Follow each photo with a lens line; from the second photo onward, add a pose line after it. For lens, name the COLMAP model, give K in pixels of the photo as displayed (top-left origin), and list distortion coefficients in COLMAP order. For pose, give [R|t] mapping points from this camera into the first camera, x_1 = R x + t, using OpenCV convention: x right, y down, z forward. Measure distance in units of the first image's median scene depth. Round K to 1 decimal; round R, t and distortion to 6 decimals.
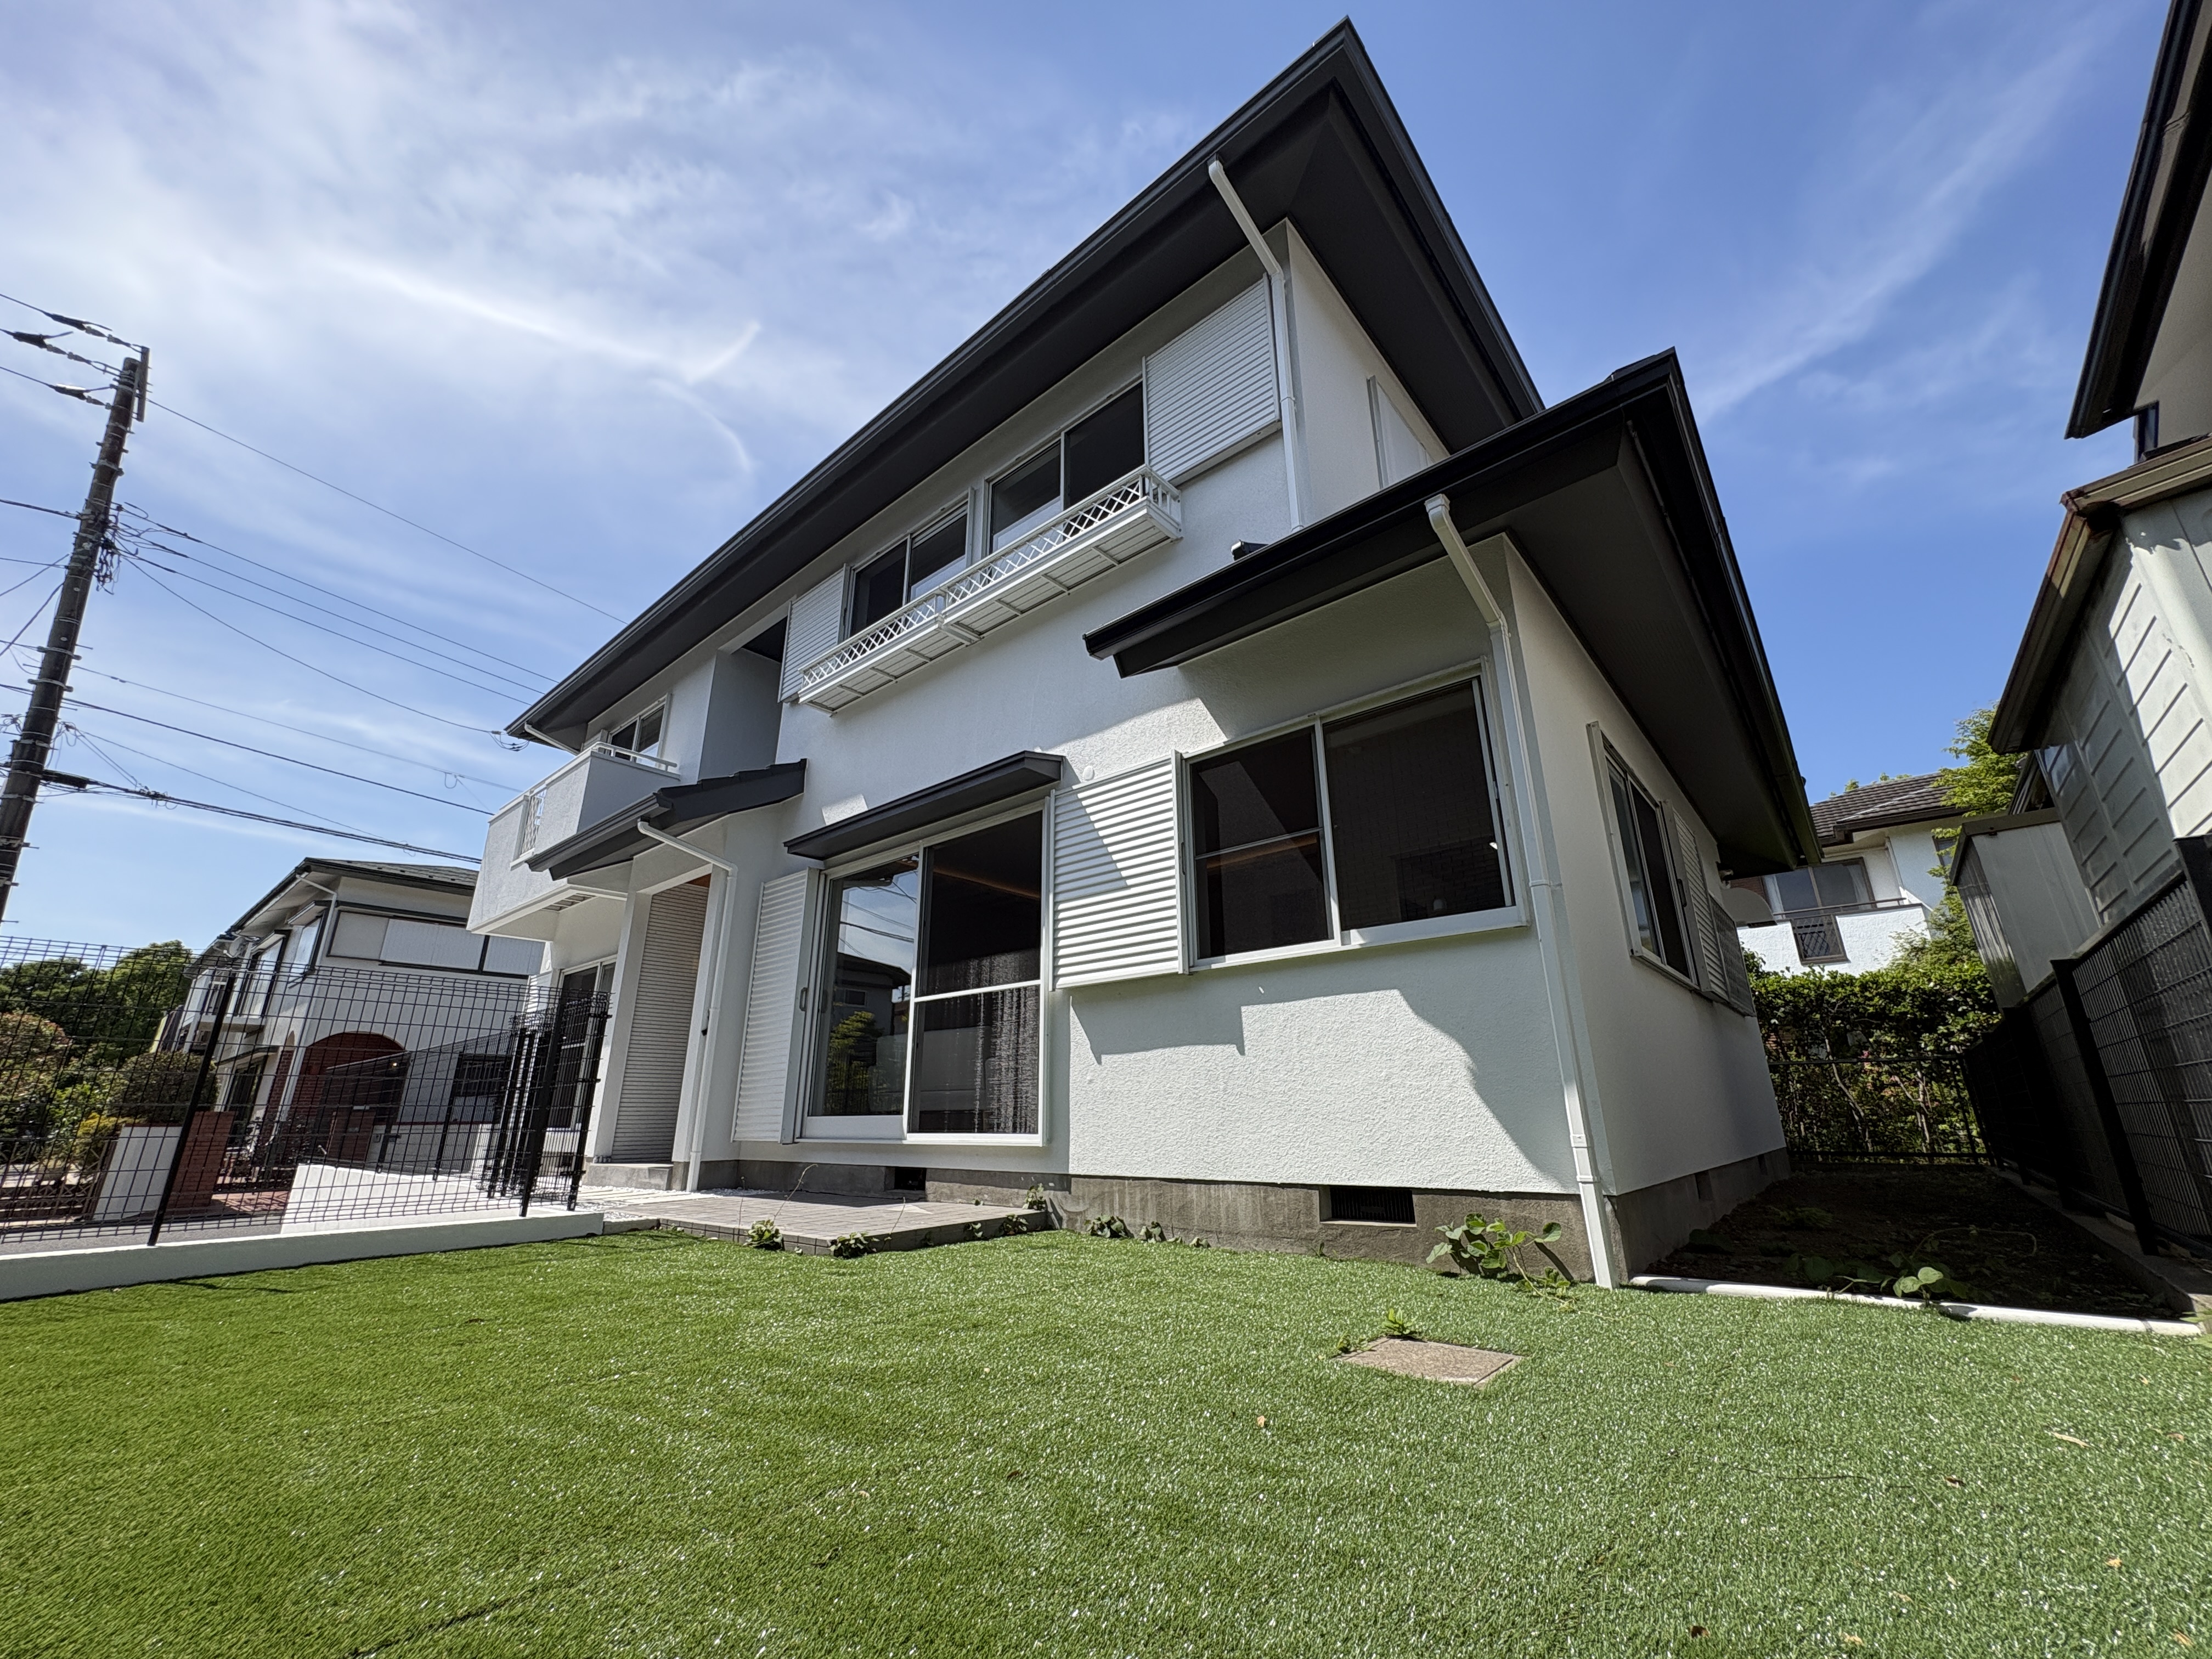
lens RADIAL K [[880.5, 0, 1108.3], [0, 880.5, 829.7], [0, 0, 1]] dist [-0.000710, -0.000146]
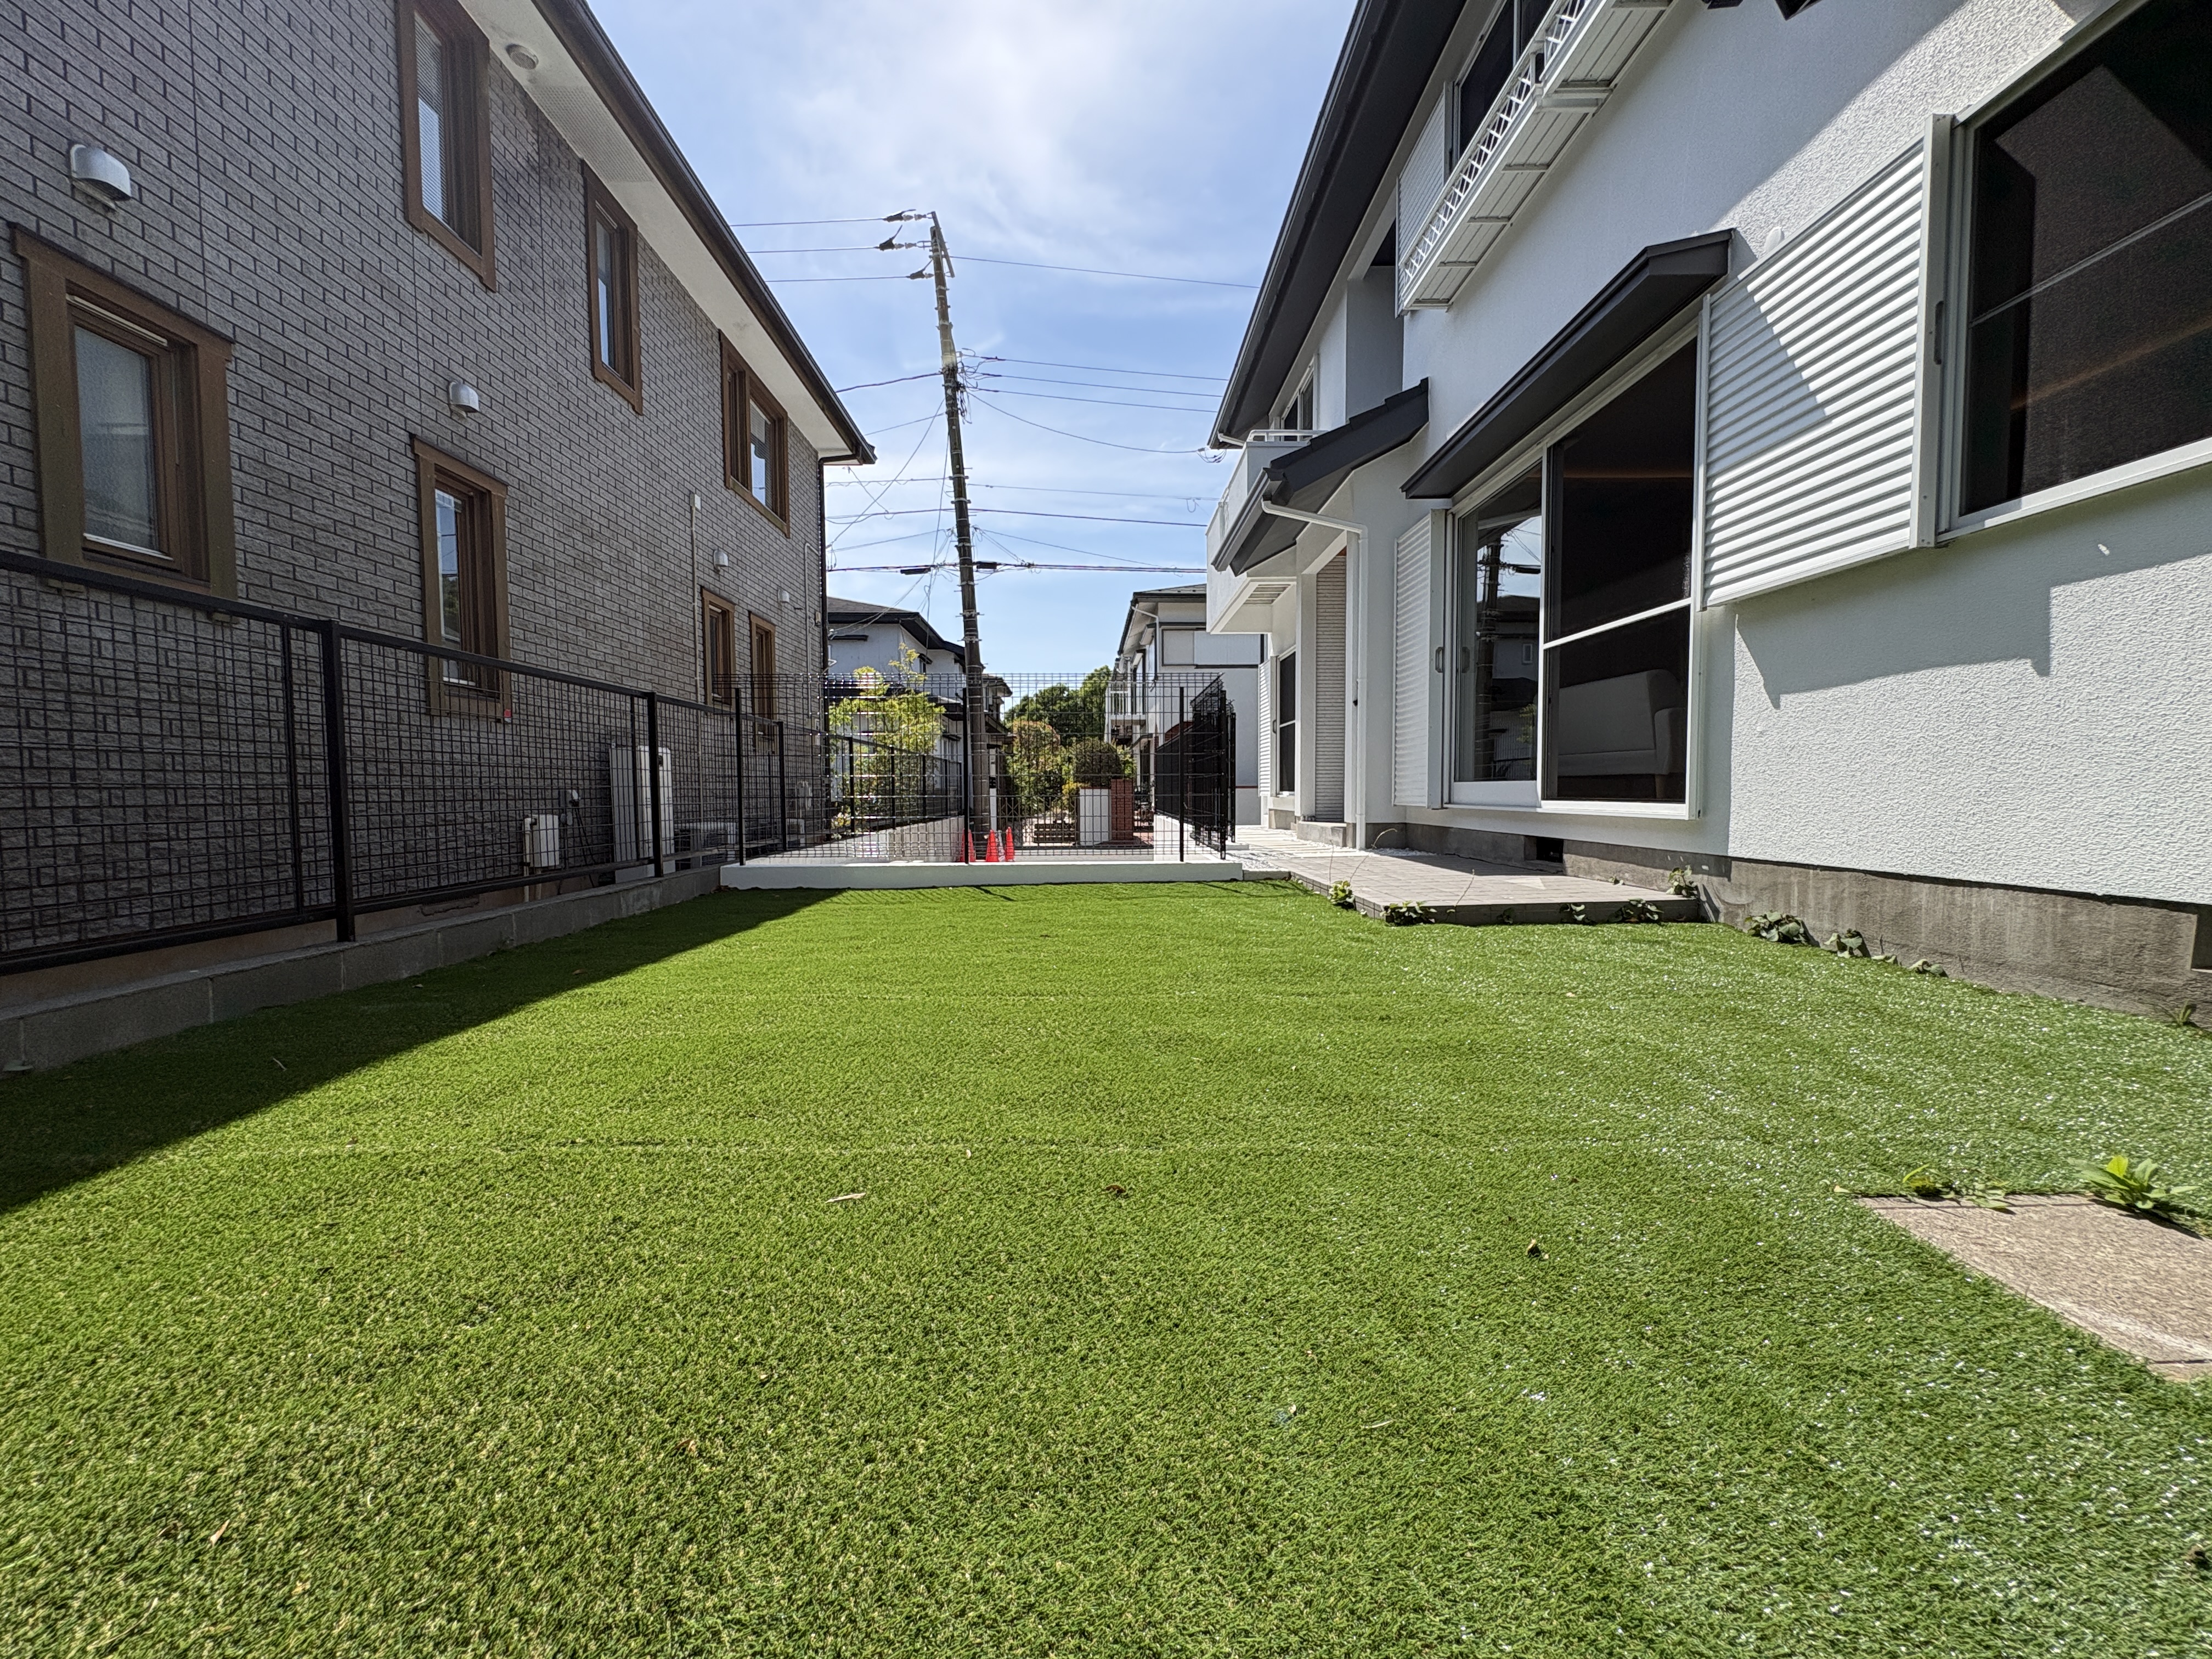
lens RADIAL K [[880.5, 0, 1107.6], [0, 880.5, 831.4], [0, 0, 1]] dist [-0.000710, -0.000146]
pose [[0.667354, 0.039490, -0.743693, 0.132903], [0.233853, 0.936974, 0.259601, 0.050127], [0.707073, -0.347161, 0.616058, 0.157912]]
